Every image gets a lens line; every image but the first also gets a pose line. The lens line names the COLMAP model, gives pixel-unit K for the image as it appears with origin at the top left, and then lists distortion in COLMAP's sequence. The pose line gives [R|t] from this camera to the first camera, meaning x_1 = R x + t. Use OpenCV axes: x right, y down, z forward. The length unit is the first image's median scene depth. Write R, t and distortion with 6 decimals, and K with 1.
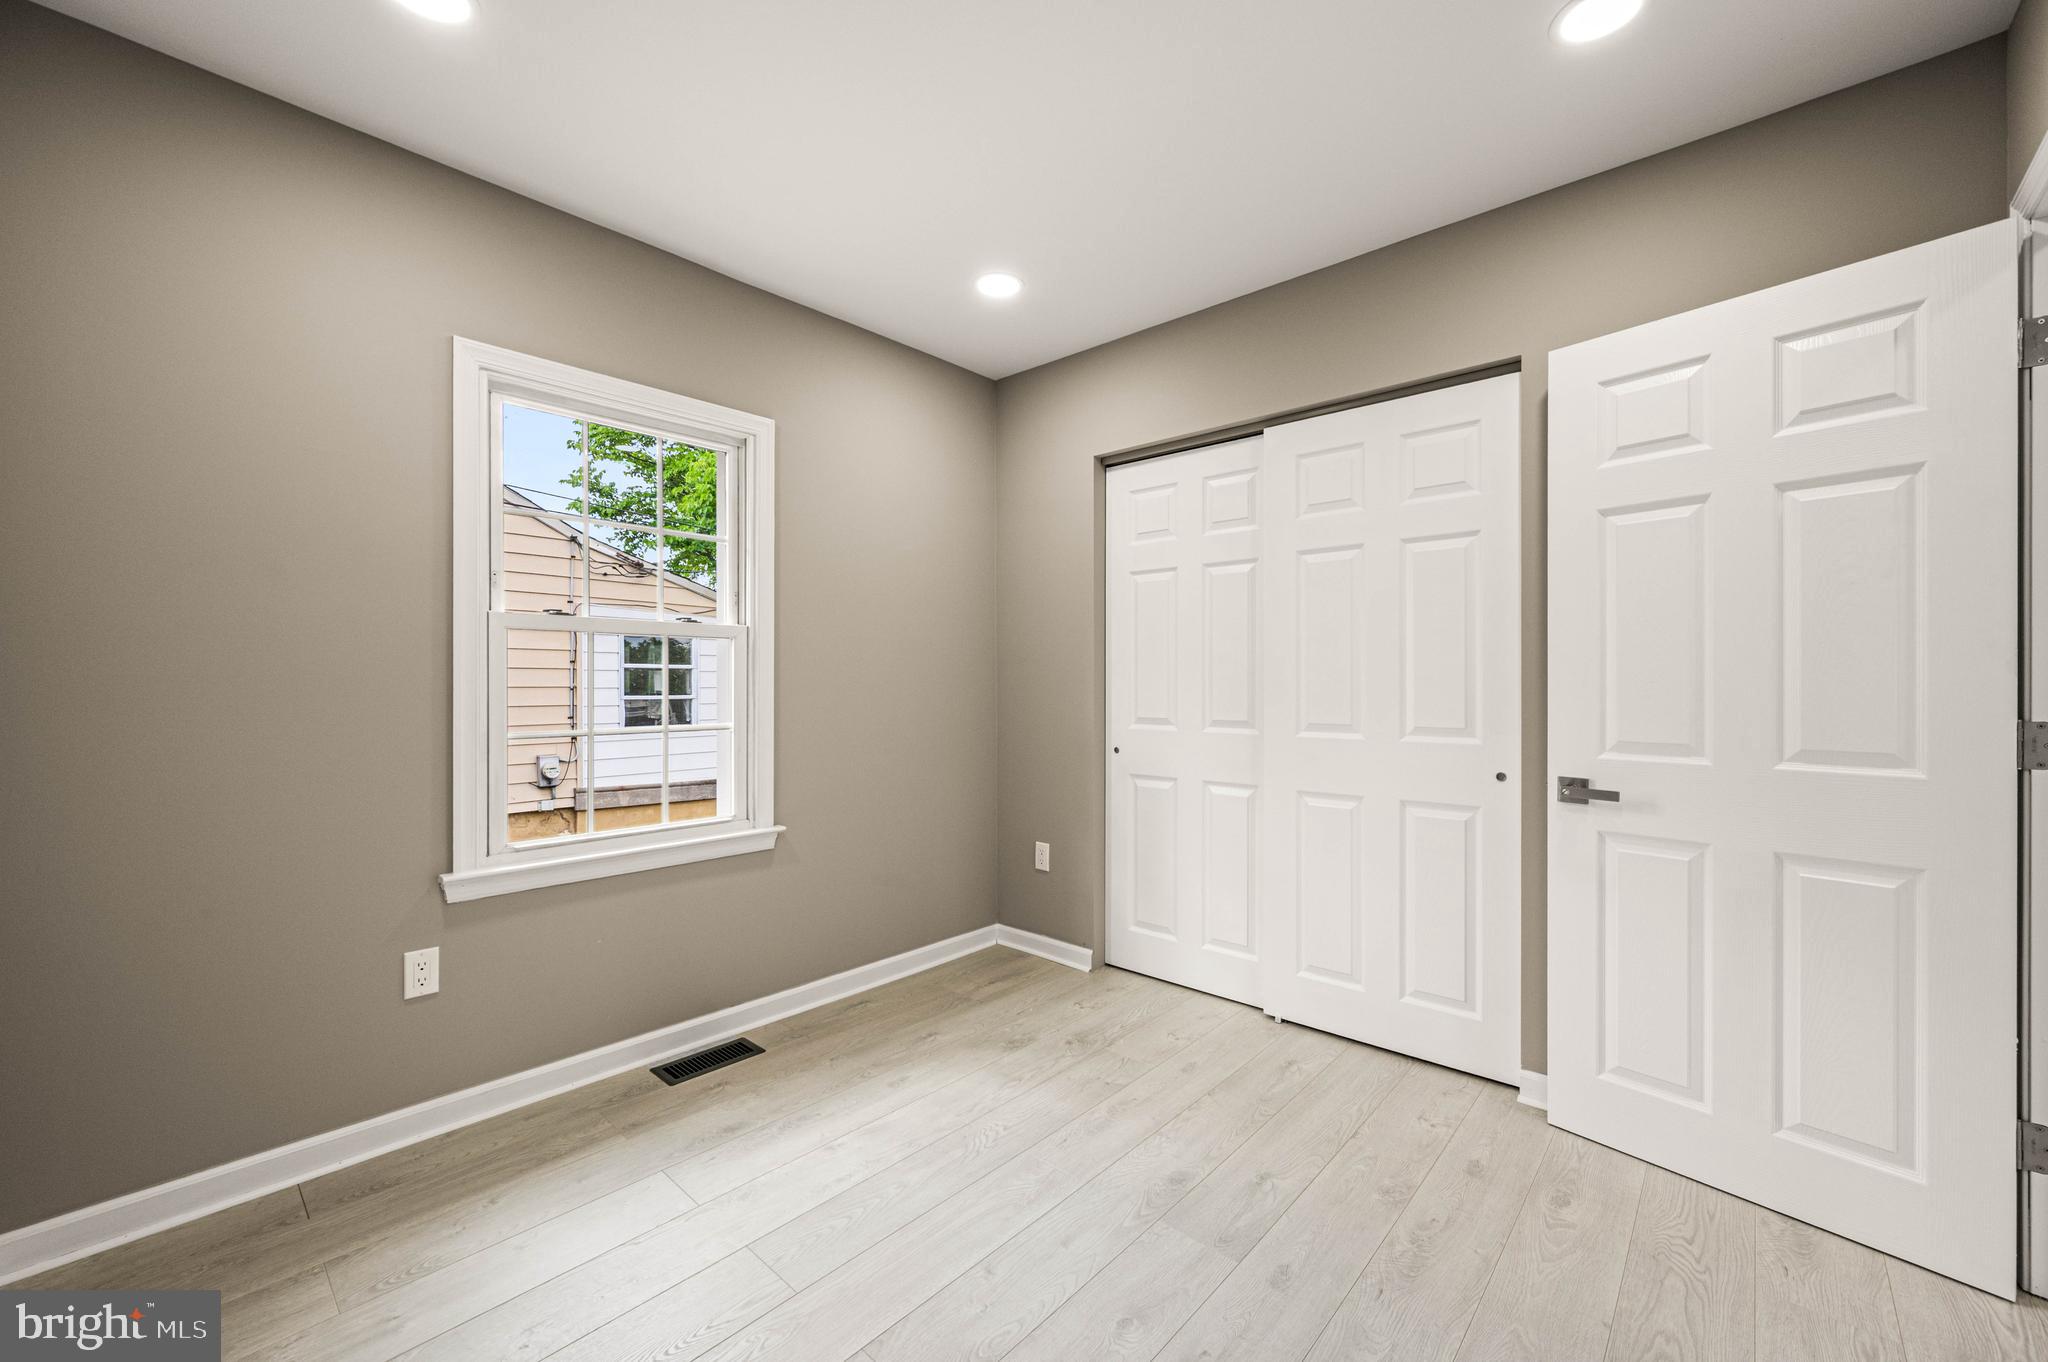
lens RADIAL K [[815.1, 0, 1033.8], [0, 815.1, 686.4], [0, 0, 1]] dist [-0.005700, 0.001444]
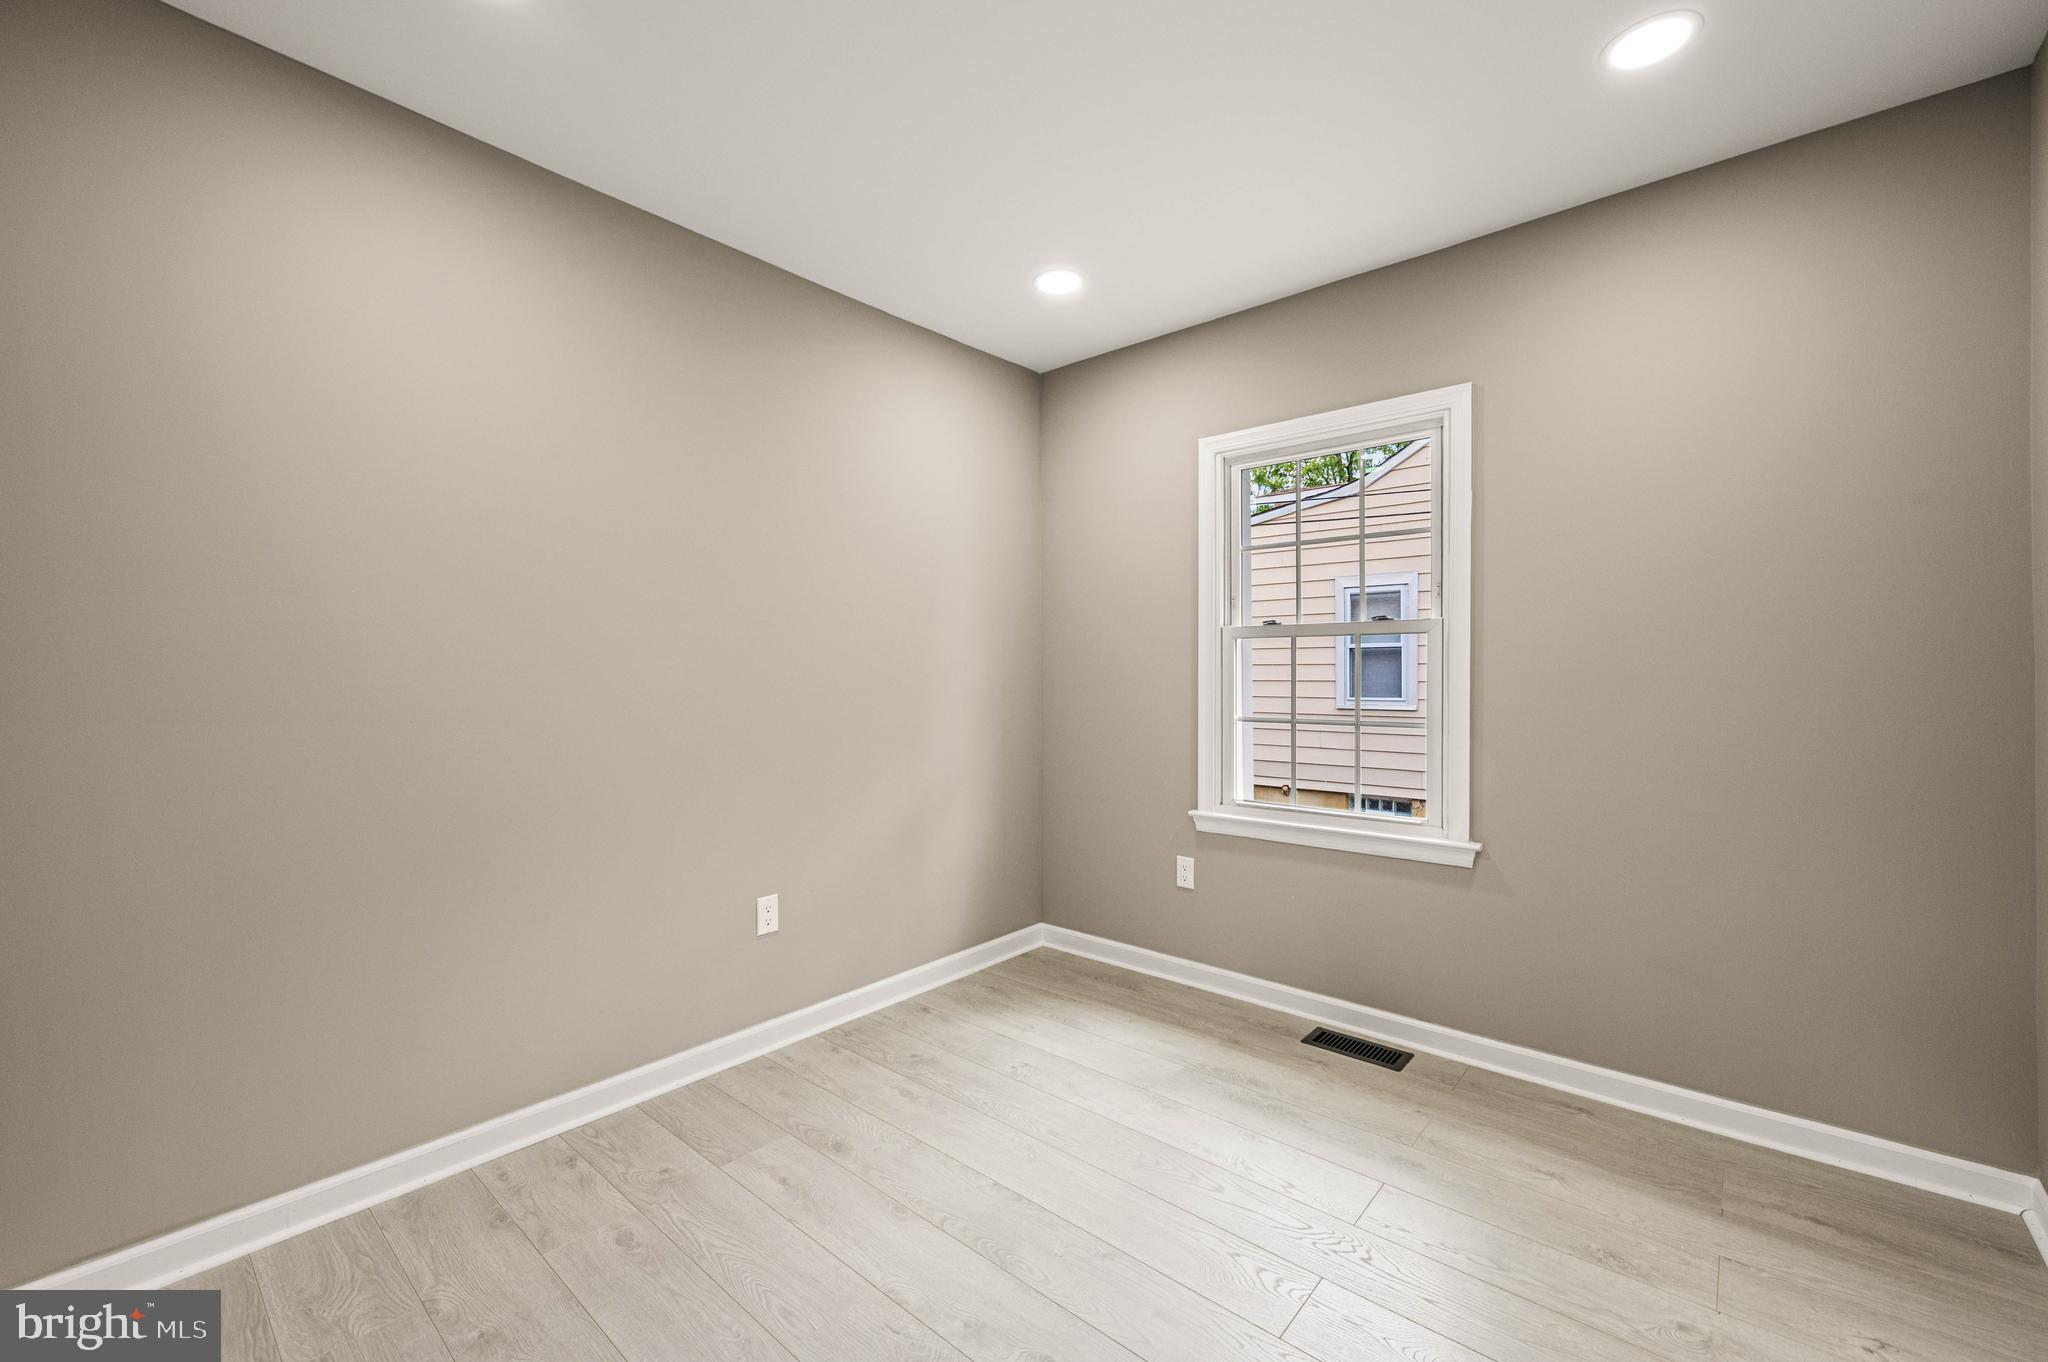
lens RADIAL K [[815.1, 0, 1024.0], [0, 815.1, 671.0], [0, 0, 1]] dist [-0.005700, 0.001444]
pose [[0.020424, -0.007220, -0.999765, 0.672708], [-0.008934, 0.999933, -0.007404, -0.003331], [0.999751, 0.009083, 0.020358, 0.606104]]
